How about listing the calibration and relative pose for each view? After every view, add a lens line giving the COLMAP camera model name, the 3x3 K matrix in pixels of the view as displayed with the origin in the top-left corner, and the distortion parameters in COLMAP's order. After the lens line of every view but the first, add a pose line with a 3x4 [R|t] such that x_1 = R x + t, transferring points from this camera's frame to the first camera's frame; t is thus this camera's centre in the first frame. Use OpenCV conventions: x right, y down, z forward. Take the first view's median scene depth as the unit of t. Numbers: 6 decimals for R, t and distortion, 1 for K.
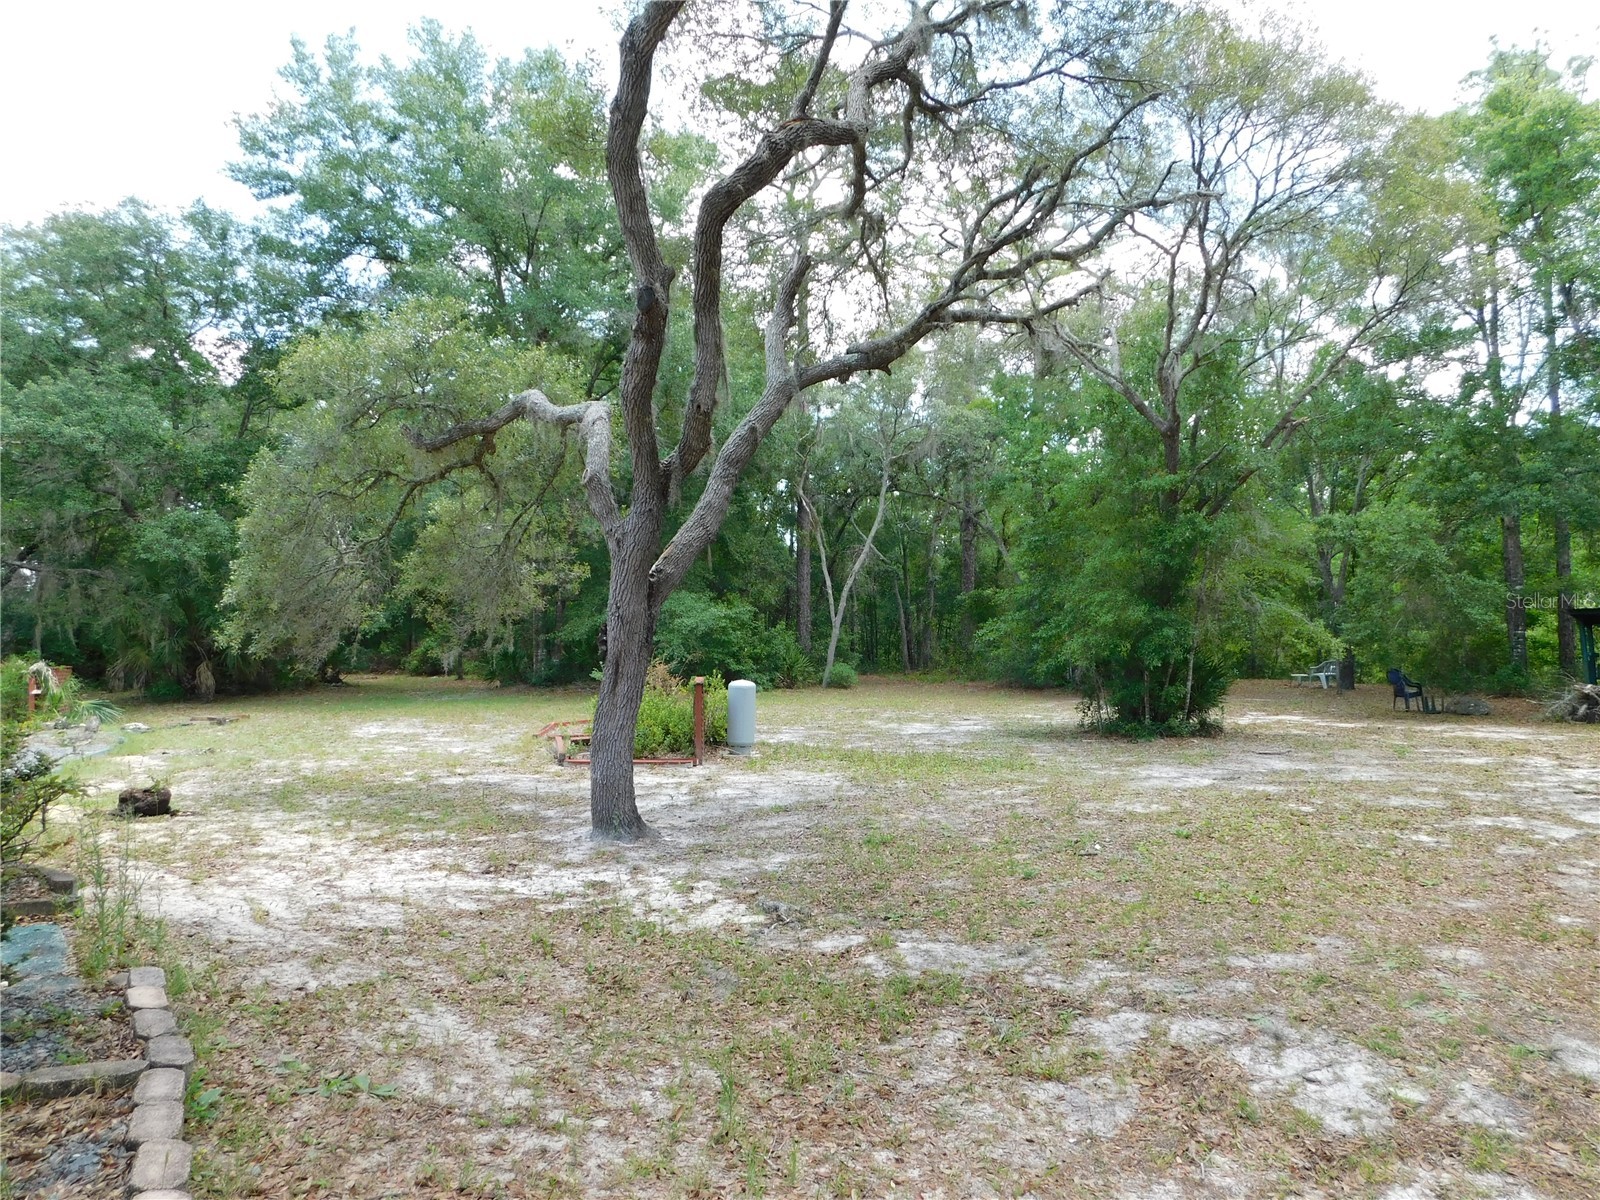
lens RADIAL K [[1068.8, 0, 799.8], [0, 1068.8, 591.1], [0, 0, 1]] dist [-0.059704, 0.064165]
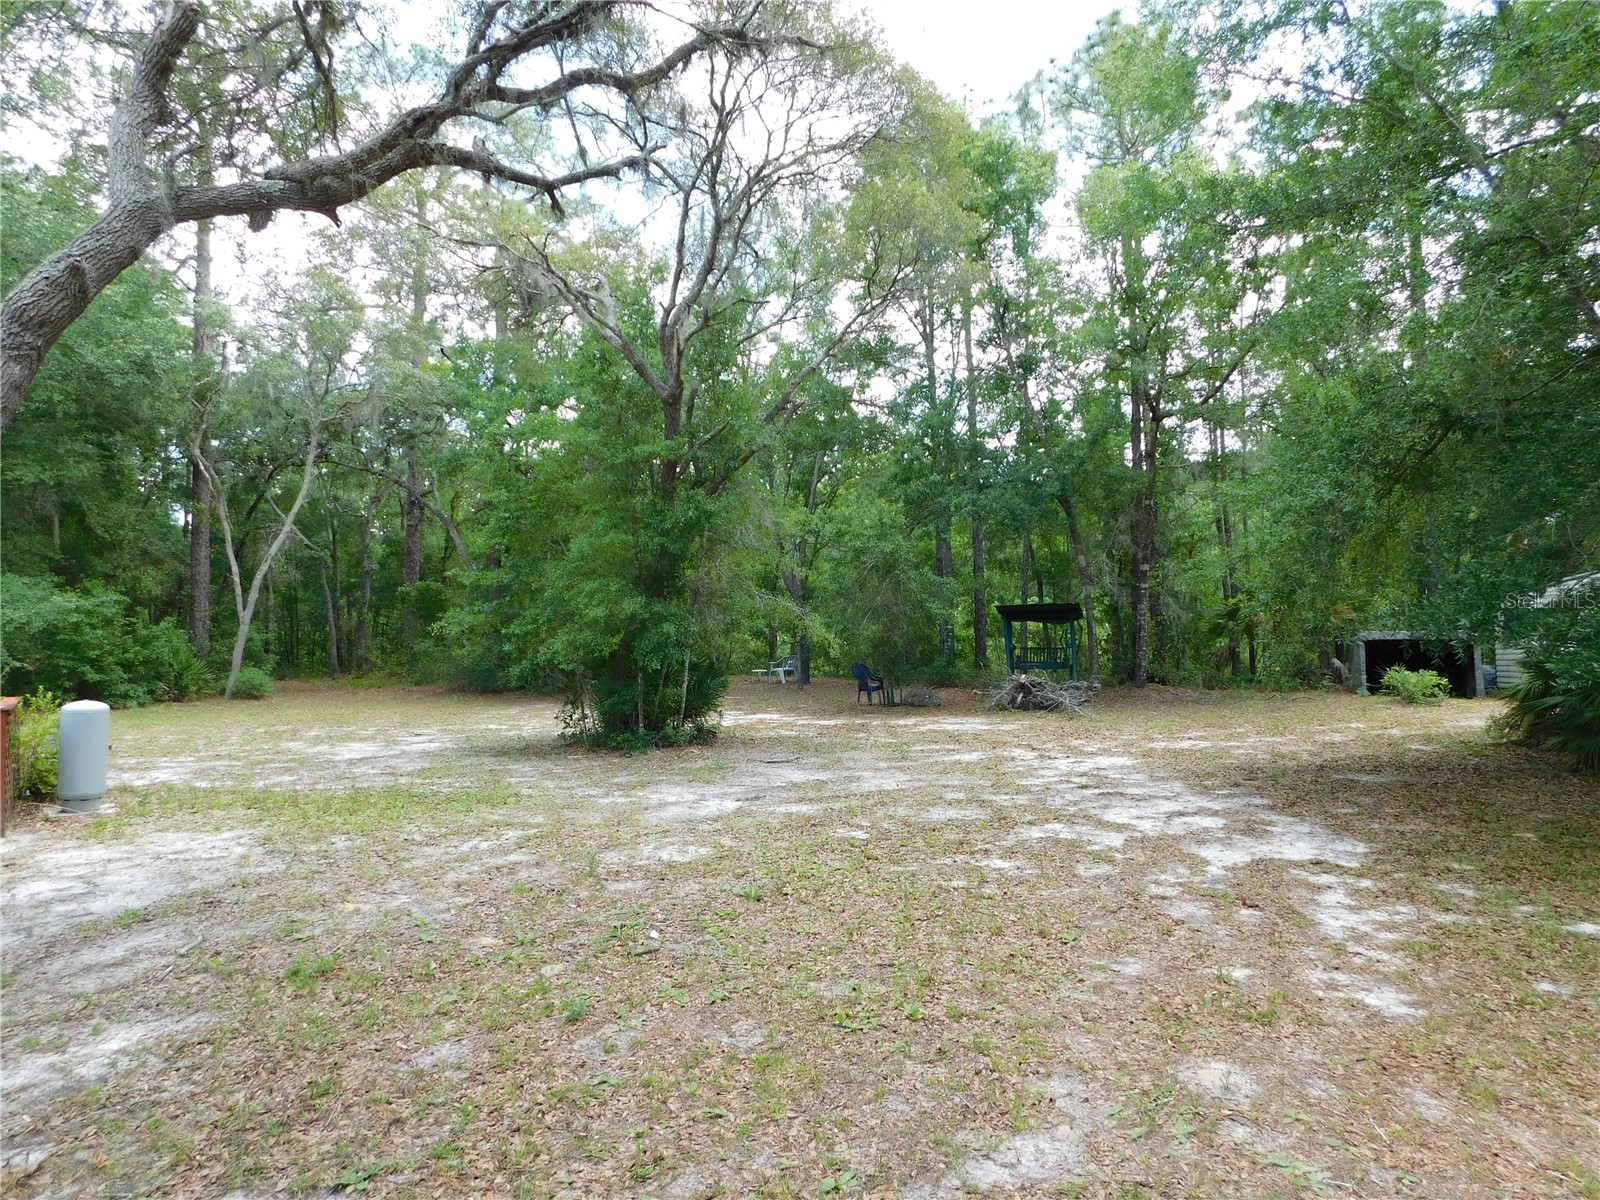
lens RADIAL K [[1068.8, 0, 799.8], [0, 1068.8, 591.1], [0, 0, 1]] dist [-0.059704, 0.064165]
pose [[0.869579, 0.011671, 0.493656, 0.007538], [-0.013083, 0.999914, -0.000594, 0.006782], [-0.493620, -0.005942, 0.869657, 0.164184]]
